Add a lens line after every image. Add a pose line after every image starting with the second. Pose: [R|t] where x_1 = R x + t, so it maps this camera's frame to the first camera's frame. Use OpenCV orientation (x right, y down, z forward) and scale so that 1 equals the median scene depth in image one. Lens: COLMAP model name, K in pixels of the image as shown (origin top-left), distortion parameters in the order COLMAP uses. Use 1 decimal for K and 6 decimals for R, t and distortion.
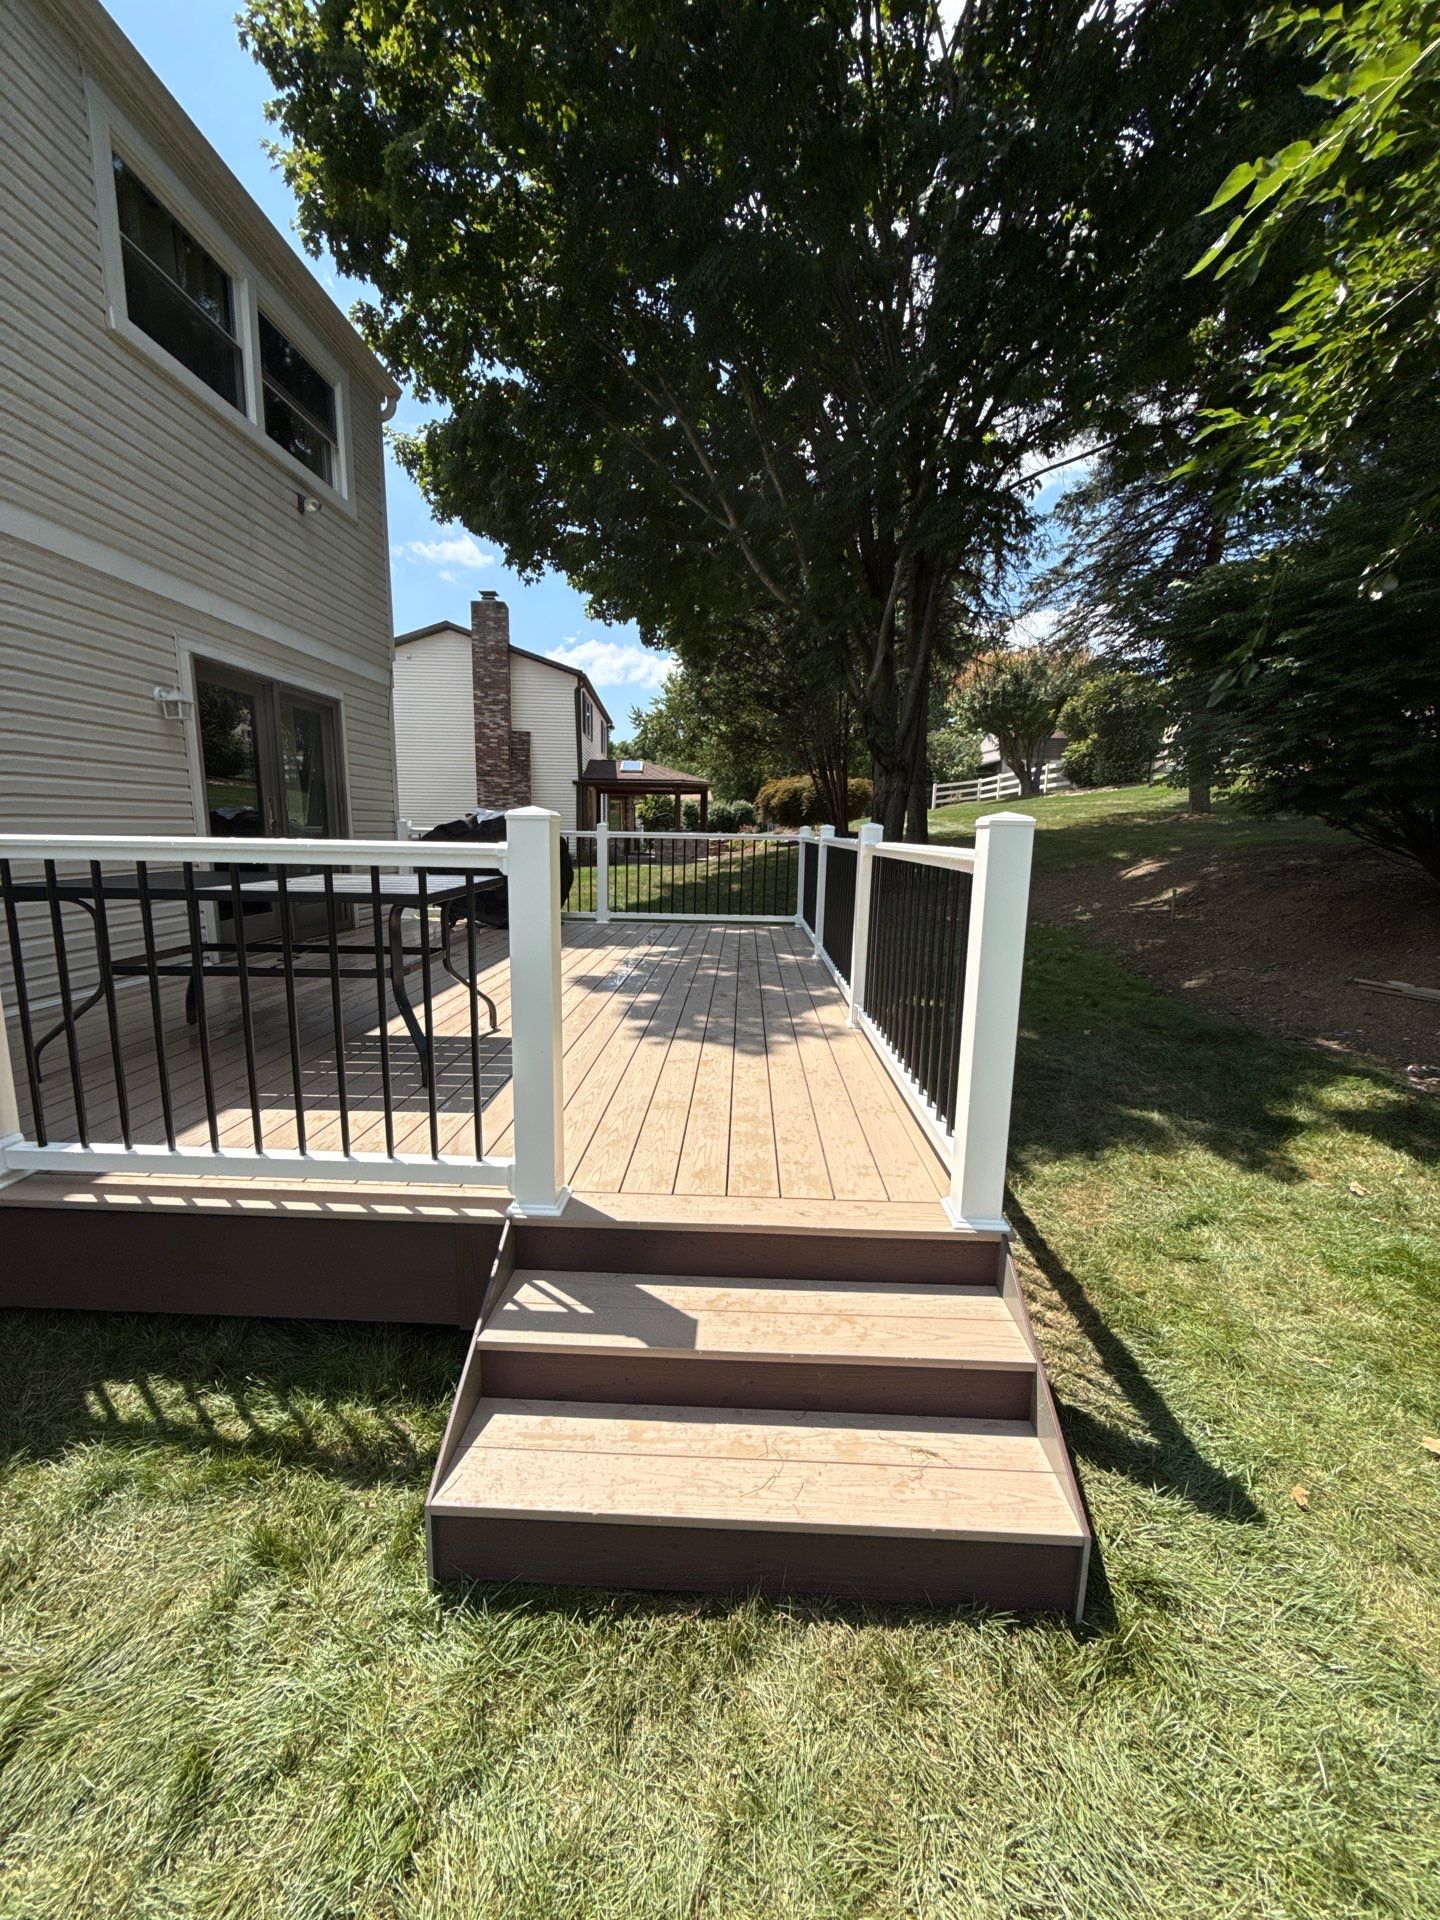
lens RADIAL K [[757.5, 0, 712.8], [0, 757.5, 950.5], [0, 0, 1]] dist [0.005481, -0.001422]
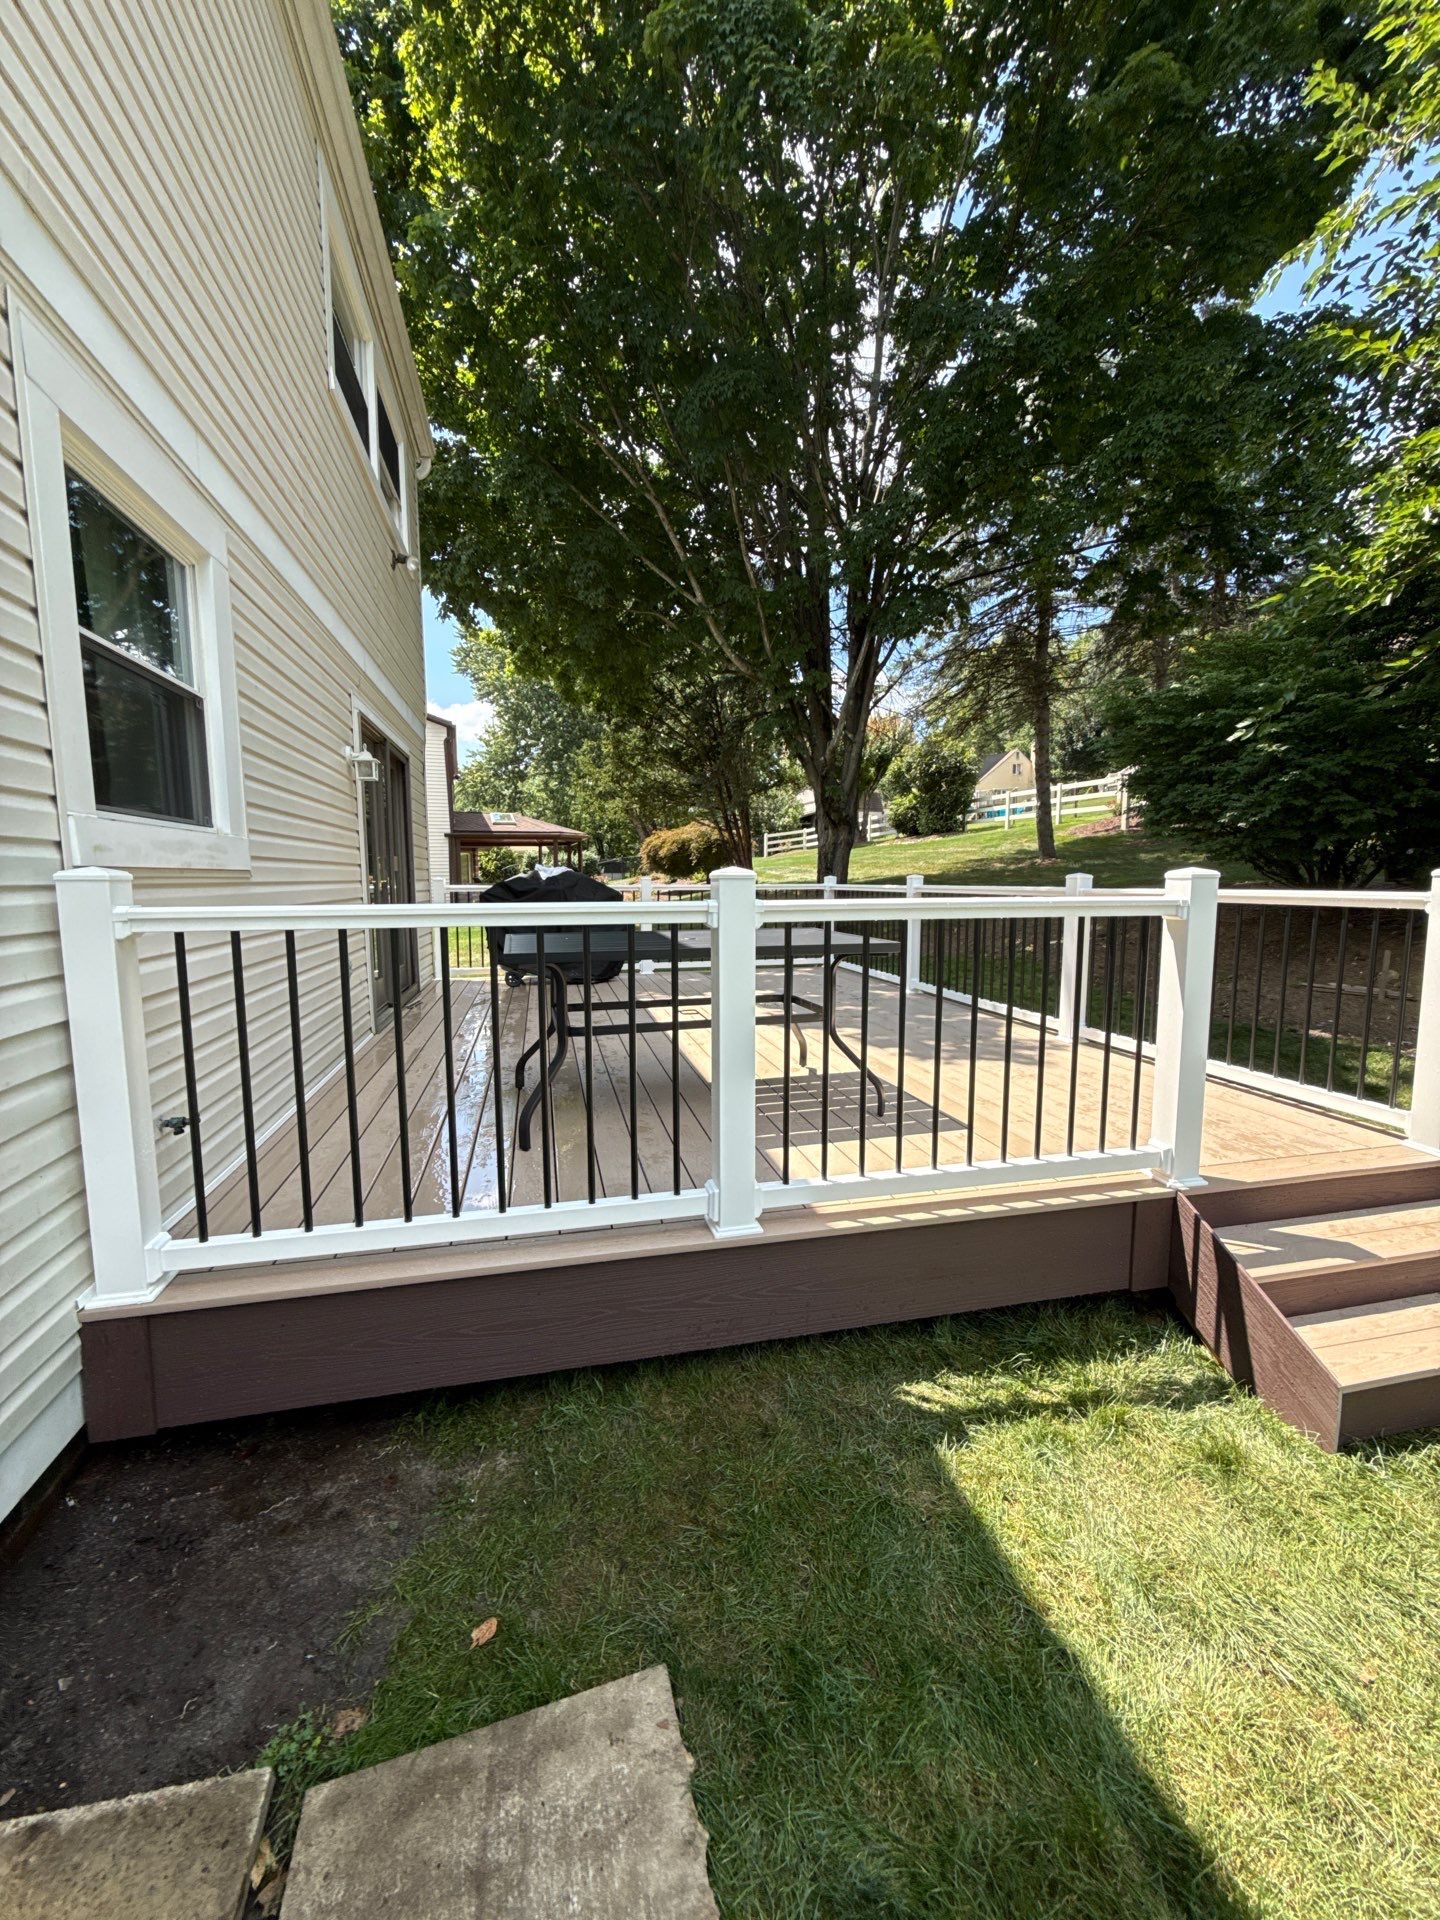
lens RADIAL K [[757.5, 0, 710.7], [0, 757.5, 952.4], [0, 0, 1]] dist [0.005481, -0.001422]
pose [[0.965153, -0.047597, 0.257319, -0.236796], [0.063185, 0.996612, -0.052648, -0.004246], [-0.253942, 0.067072, 0.964891, -0.007923]]
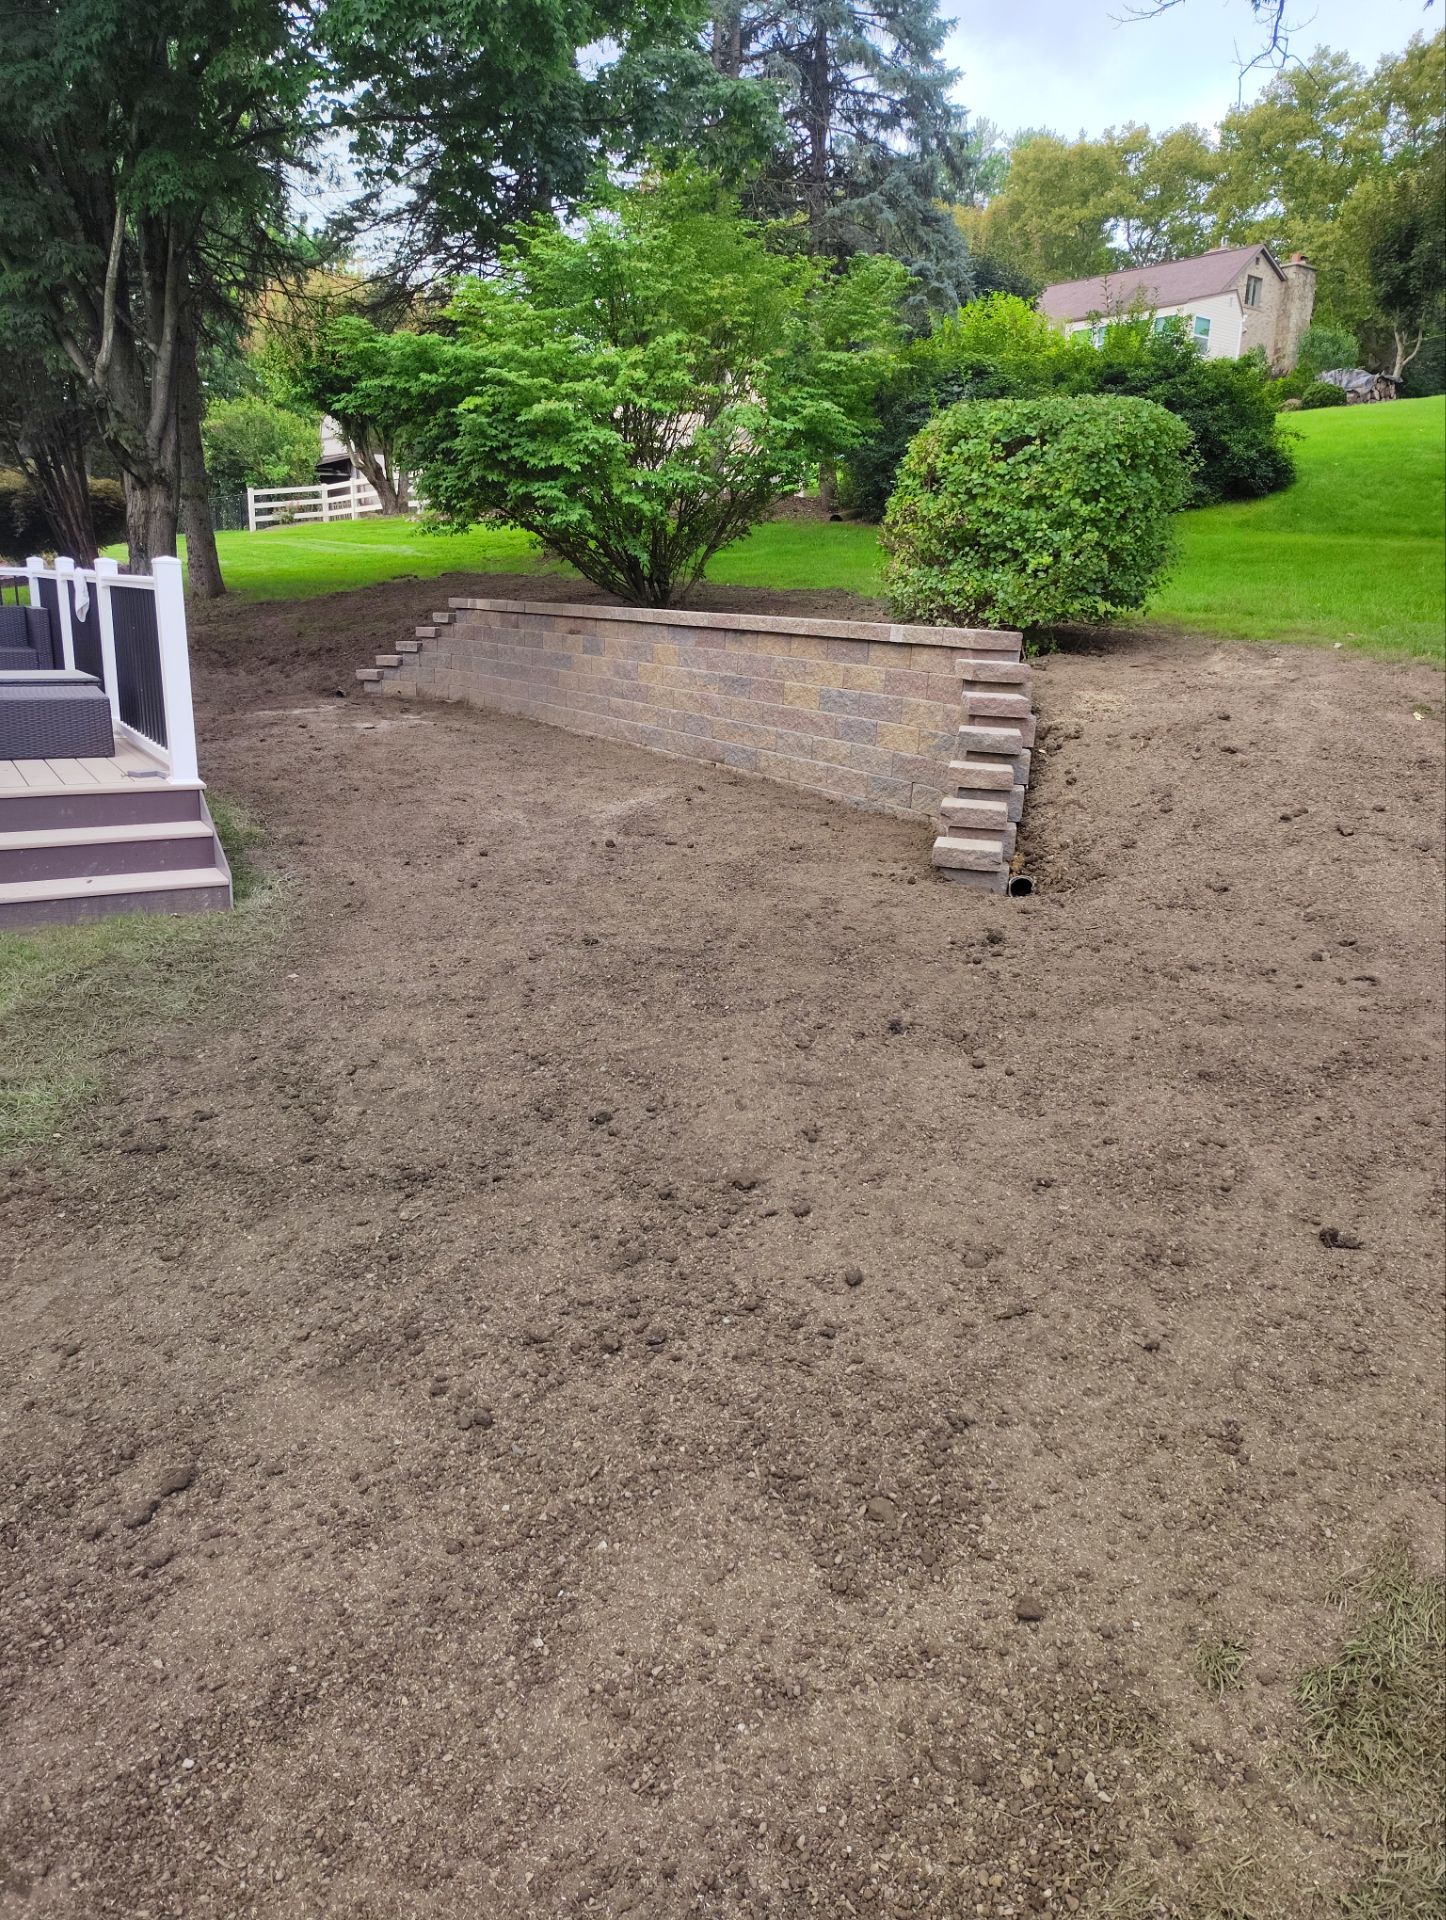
lens RADIAL K [[1360.0, 0, 727.7], [0, 1360.0, 955.3], [0, 0, 1]] dist [-0.009622, 0.000615]
pose [[0.832169, -0.135274, 0.537769, -0.069795], [0.070059, 0.987665, 0.140032, 0.074588], [-0.550078, -0.078855, 0.831382, -0.460146]]
